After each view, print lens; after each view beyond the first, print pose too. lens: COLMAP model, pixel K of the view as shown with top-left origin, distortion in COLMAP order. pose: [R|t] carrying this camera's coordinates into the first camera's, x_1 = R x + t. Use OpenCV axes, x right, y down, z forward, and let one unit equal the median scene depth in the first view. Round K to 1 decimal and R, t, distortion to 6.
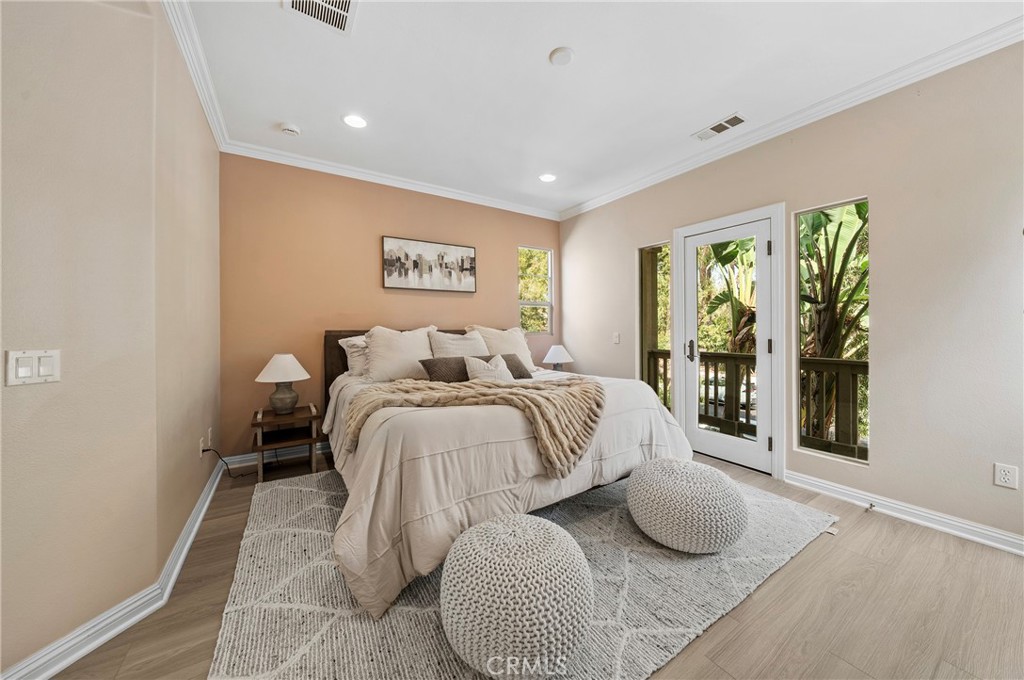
lens RADIAL K [[347.6, 0, 512.0], [0, 347.6, 340.0], [0, 0, 1]] dist [-0.008778, 0.000053]
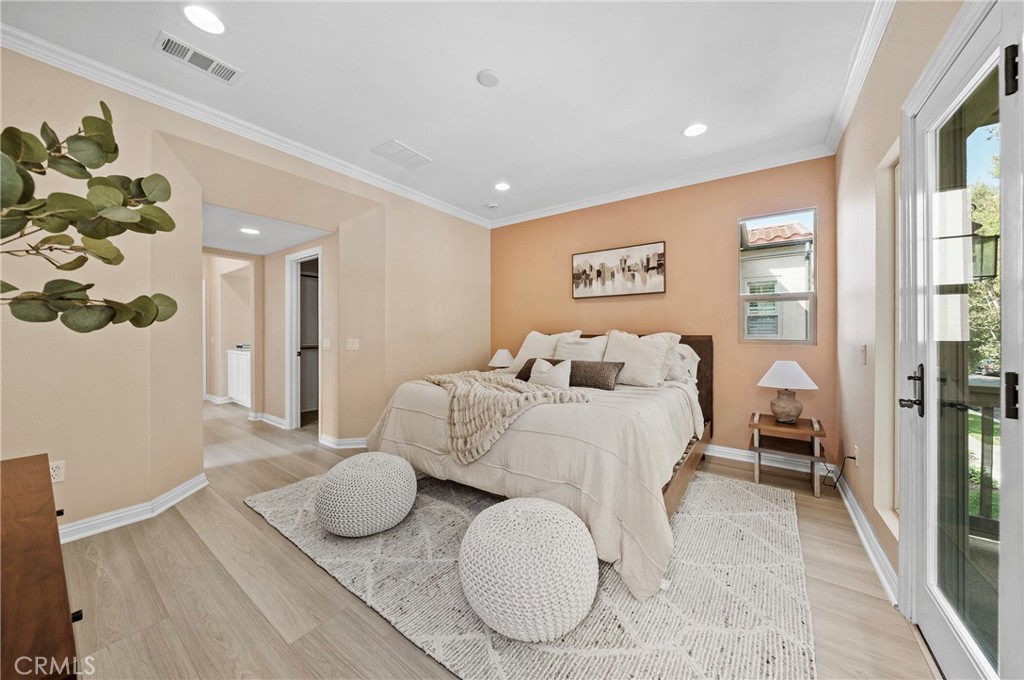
lens RADIAL K [[347.6, 0, 512.0], [0, 347.6, 340.0], [0, 0, 1]] dist [-0.008778, 0.000053]
pose [[0.378680, 0.023983, -0.925217, 0.611602], [-0.033331, 0.999369, 0.012263, -0.015806], [0.924927, 0.026195, 0.379241, 0.343085]]
